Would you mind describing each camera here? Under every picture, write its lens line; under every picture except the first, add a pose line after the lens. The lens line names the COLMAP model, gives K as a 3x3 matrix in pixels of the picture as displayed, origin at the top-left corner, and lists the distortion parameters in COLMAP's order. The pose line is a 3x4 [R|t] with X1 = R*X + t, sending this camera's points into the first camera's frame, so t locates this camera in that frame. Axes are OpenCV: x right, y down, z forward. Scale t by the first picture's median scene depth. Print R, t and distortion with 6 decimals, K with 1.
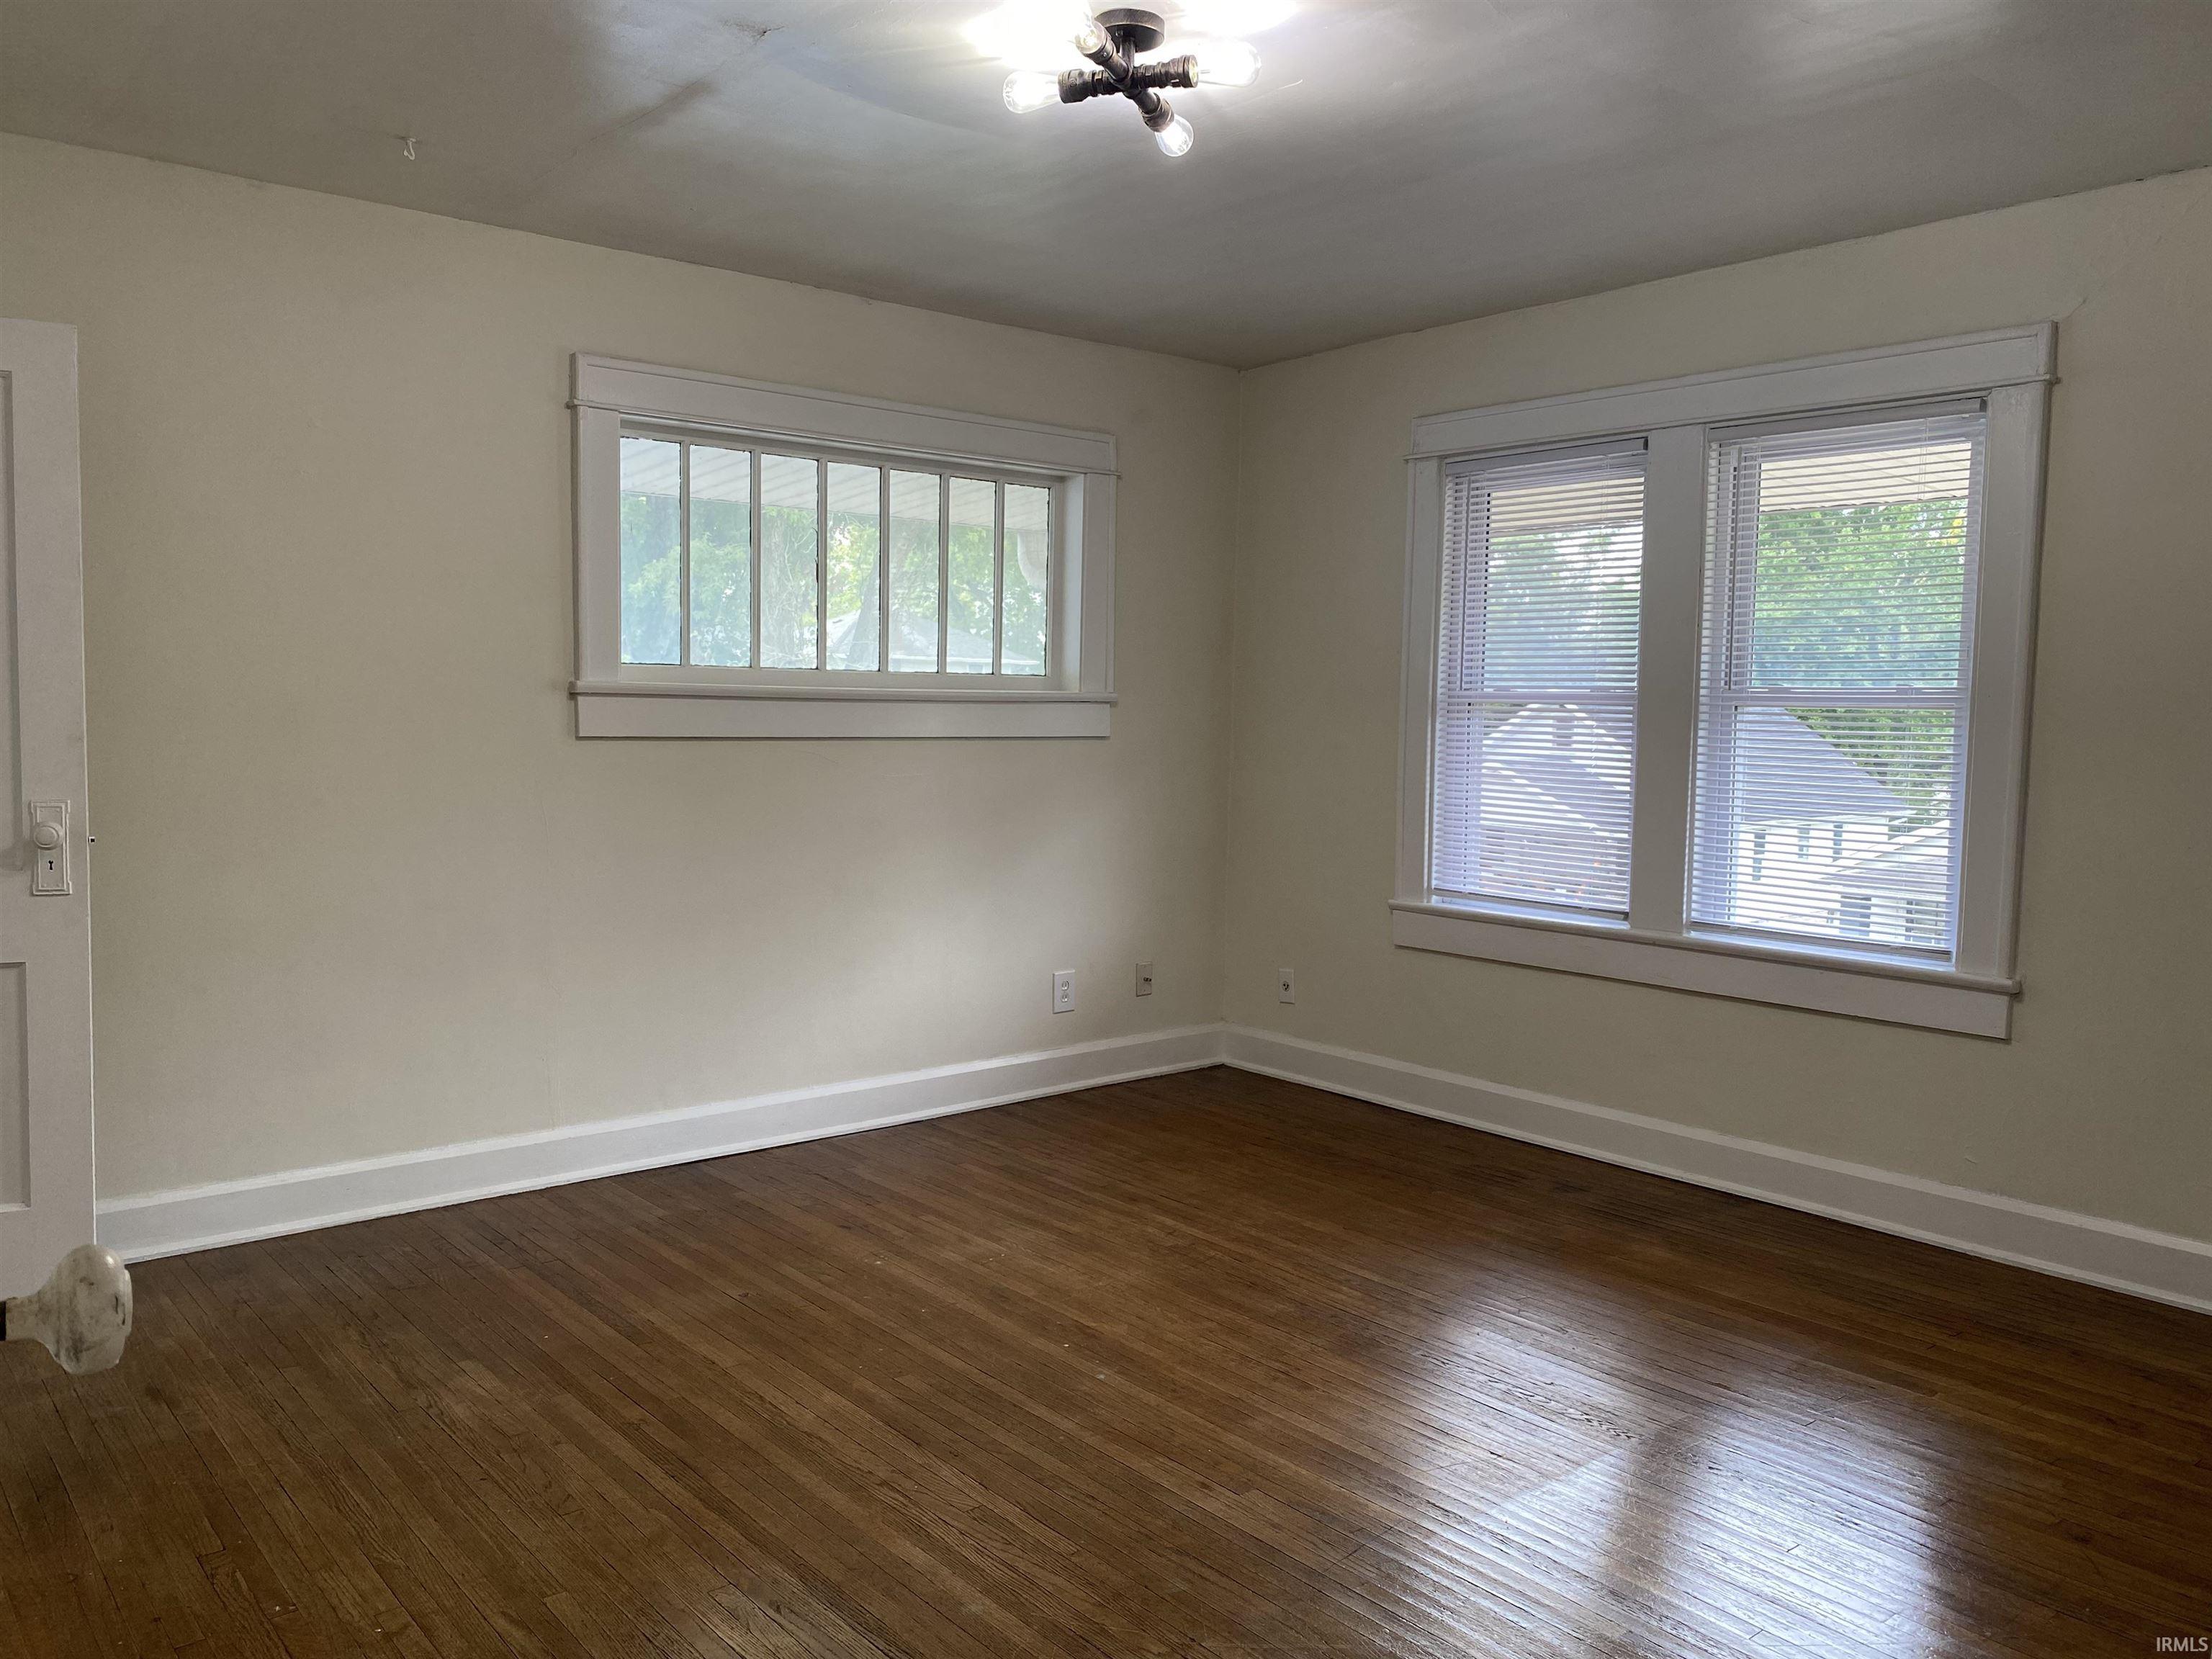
lens RADIAL K [[1698.7, 0, 1094.6], [0, 1698.7, 820.8], [0, 0, 1]] dist [0.021720, -0.008403]
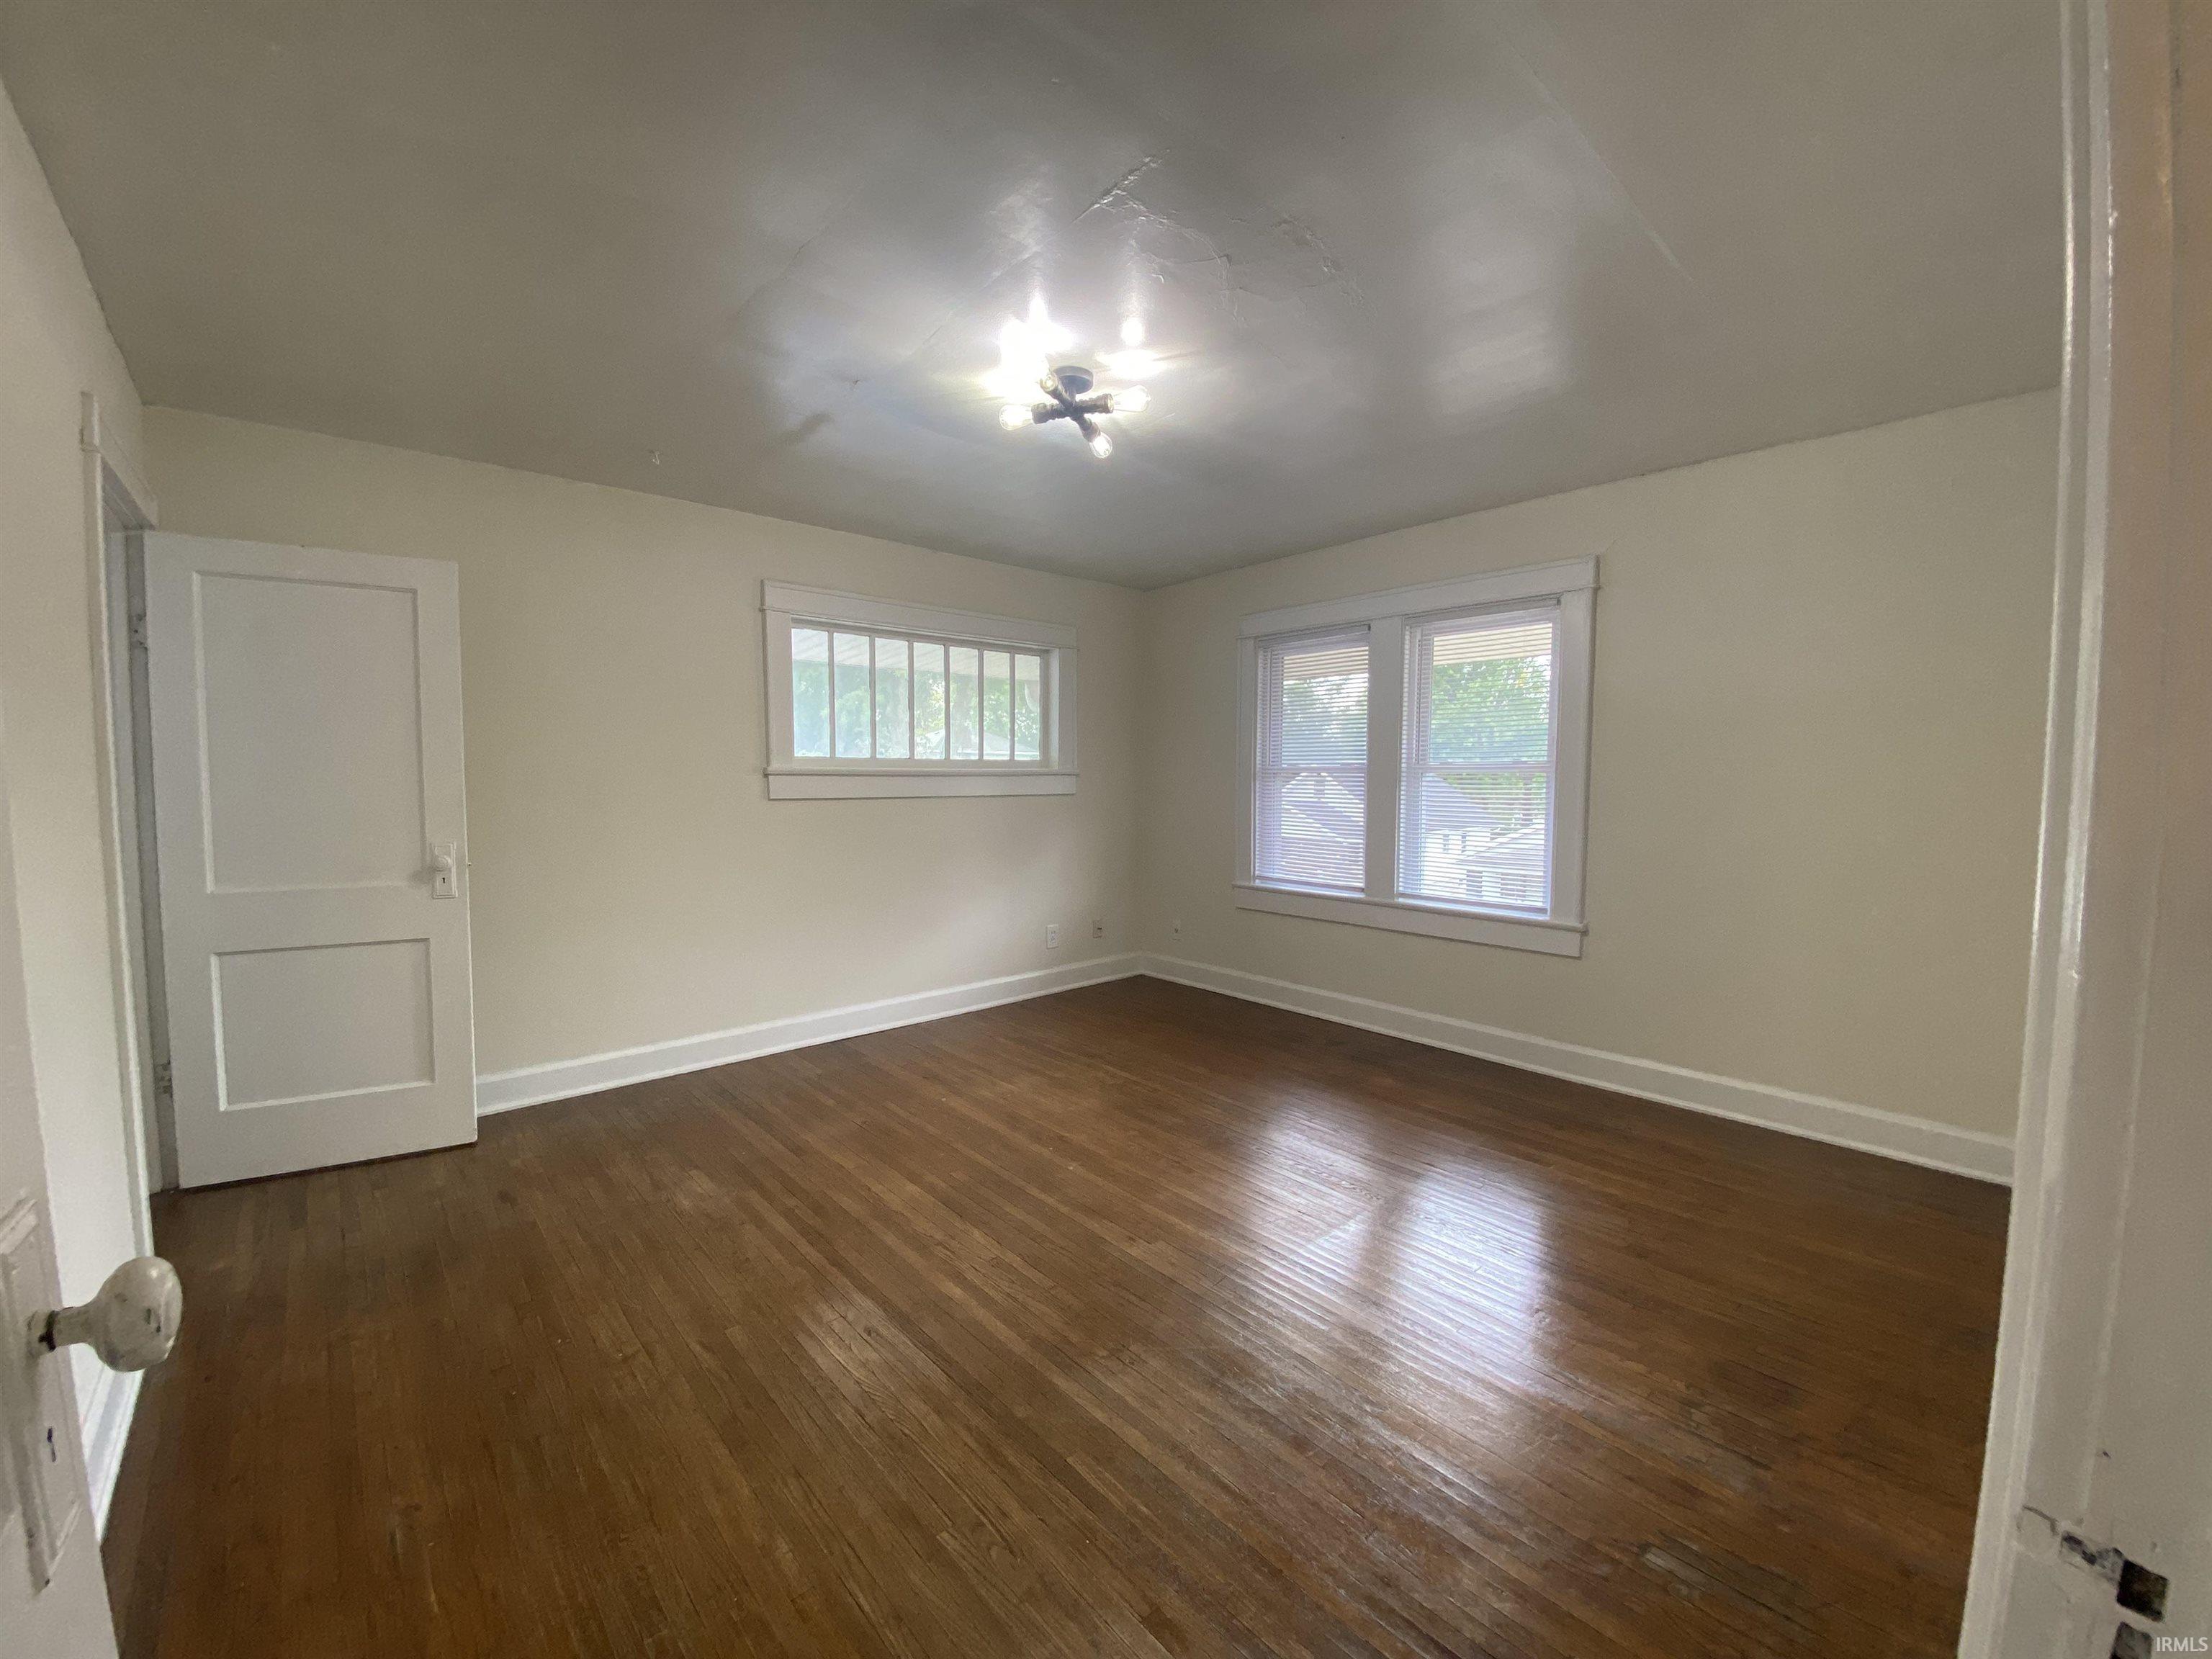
lens RADIAL K [[895.1, 0, 1103.8], [0, 895.1, 831.6], [0, 0, 1]] dist [0.030682, -0.026550]
pose [[0.999373, -0.015859, 0.031646, 0.011766], [0.016052, 0.999854, -0.005844, -0.006024], [-0.031549, 0.006349, 0.999482, 0.080150]]
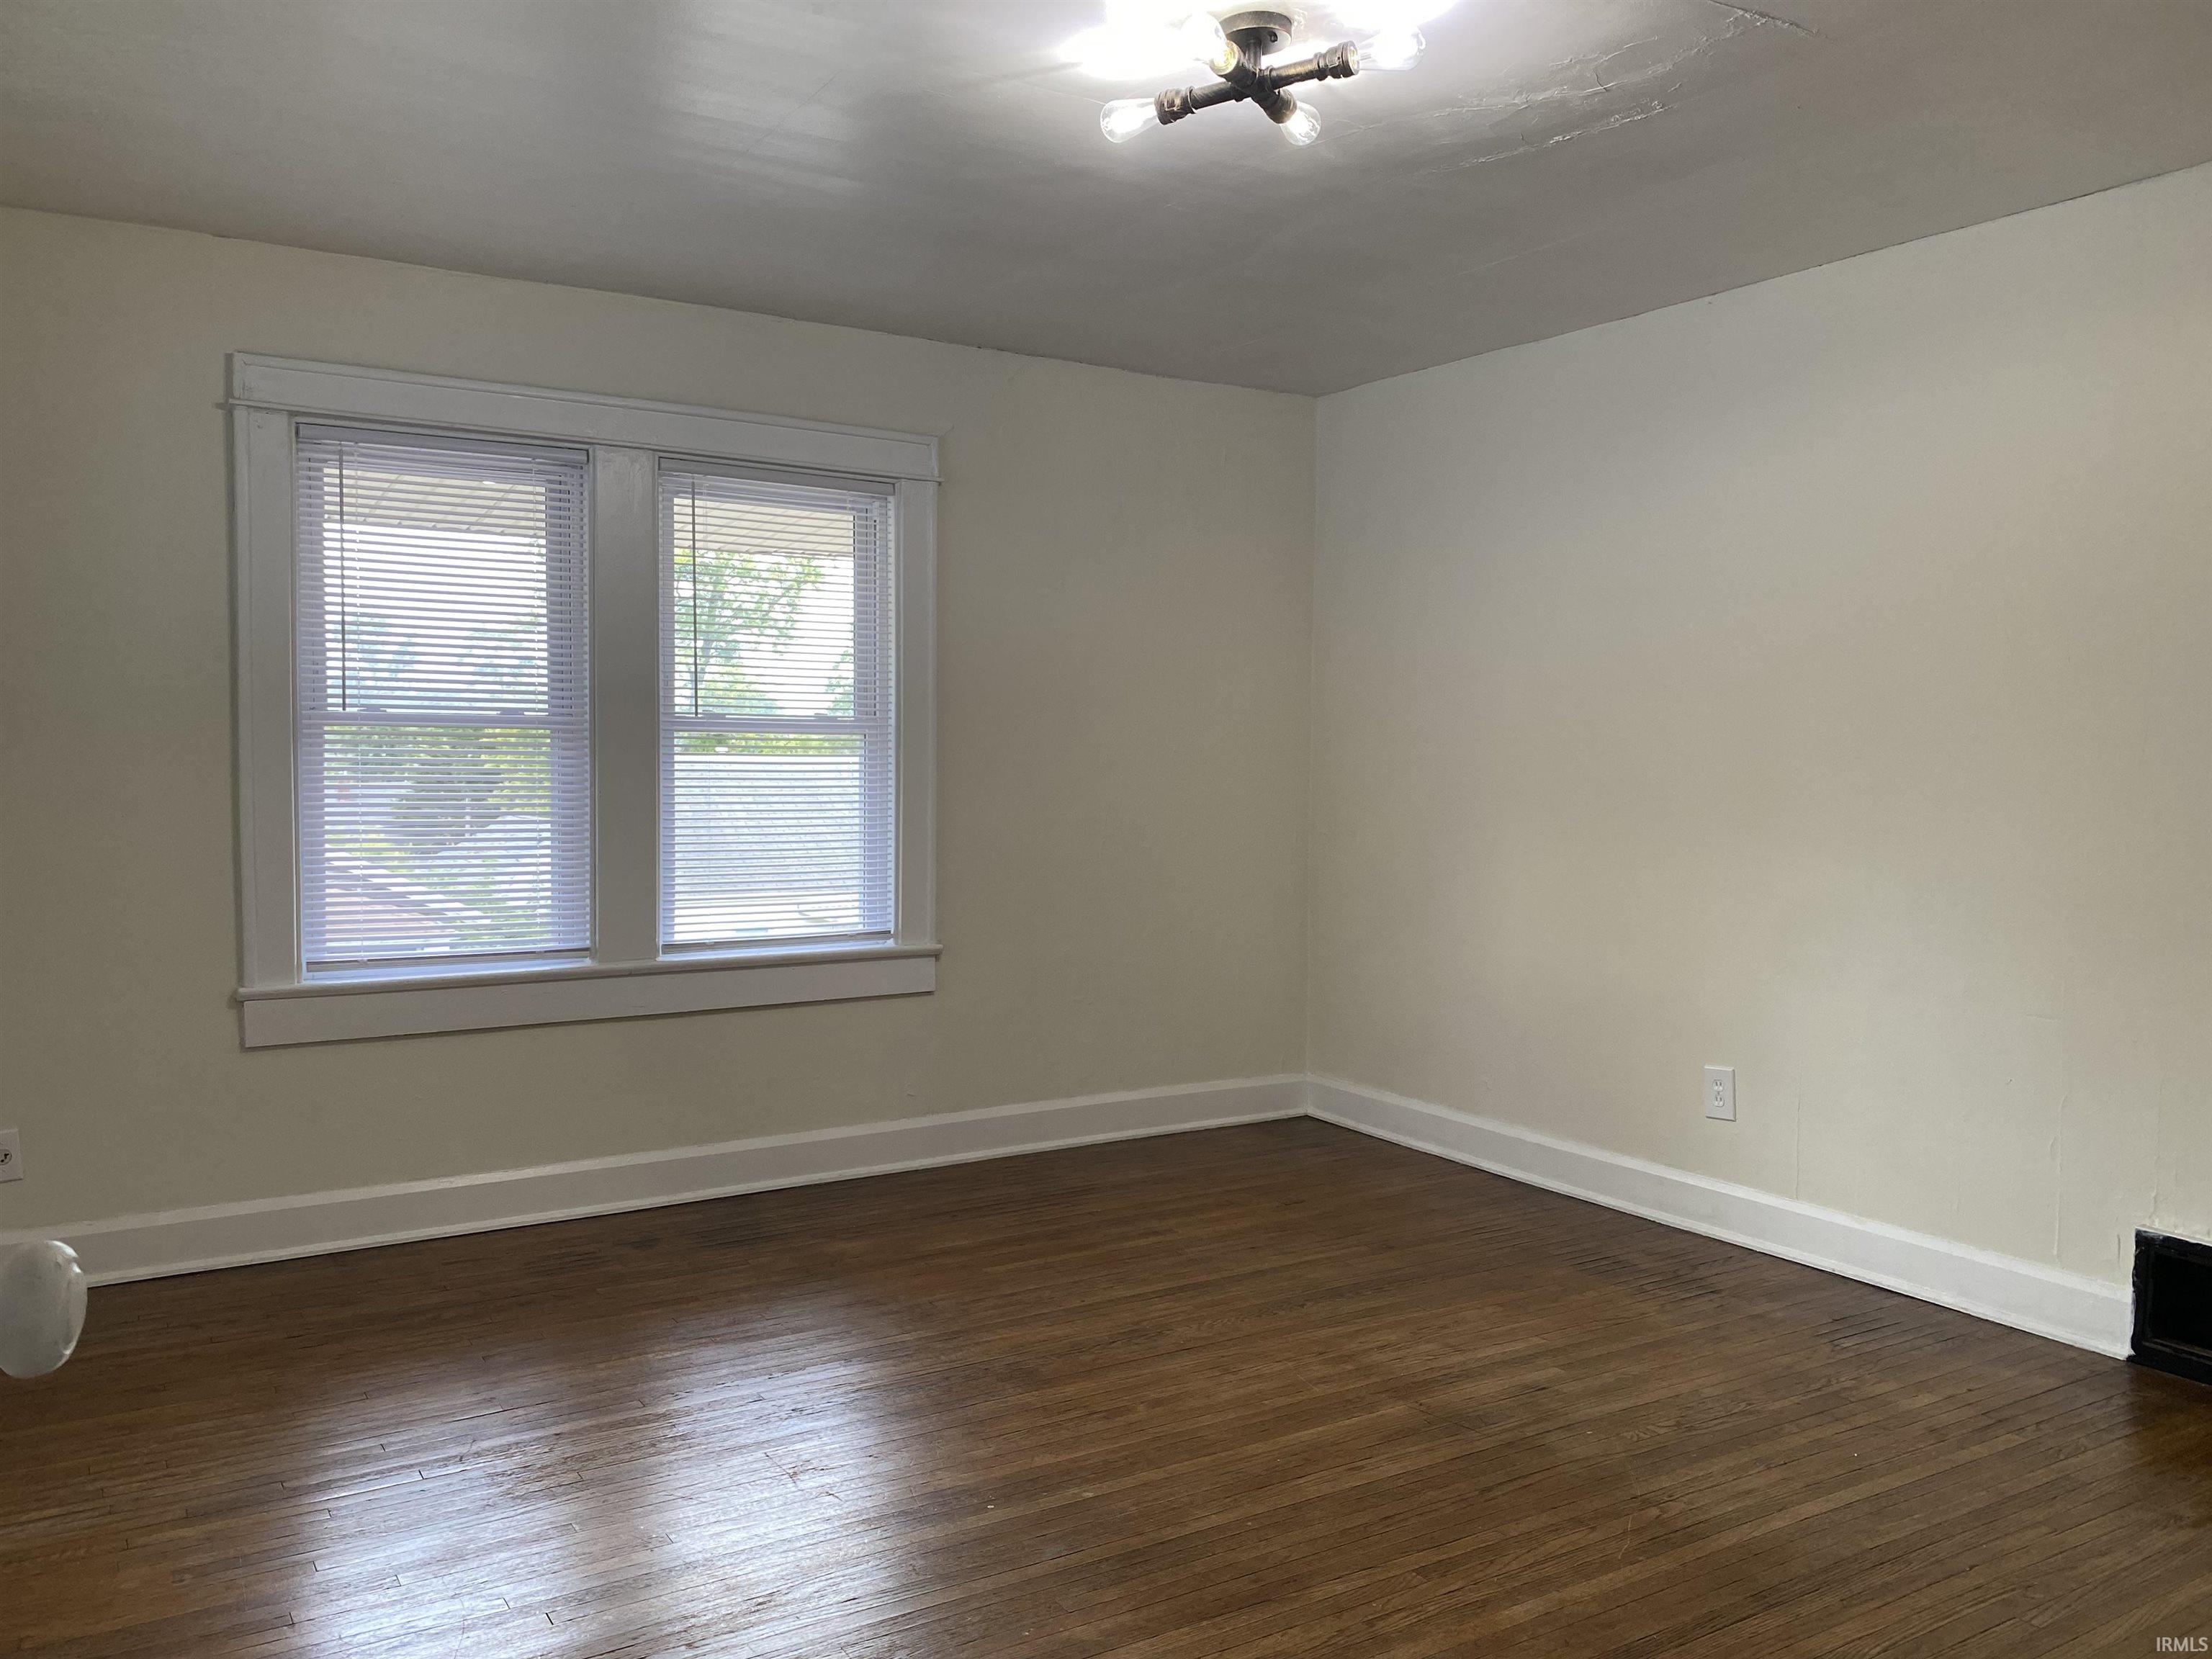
lens RADIAL K [[1698.7, 0, 1094.6], [0, 1698.7, 820.8], [0, 0, 1]] dist [0.021720, -0.008403]
pose [[0.132015, -0.056446, 0.989639, -0.730631], [0.068651, 0.996501, 0.047679, -0.053378], [-0.988868, 0.061645, 0.135429, 0.738502]]
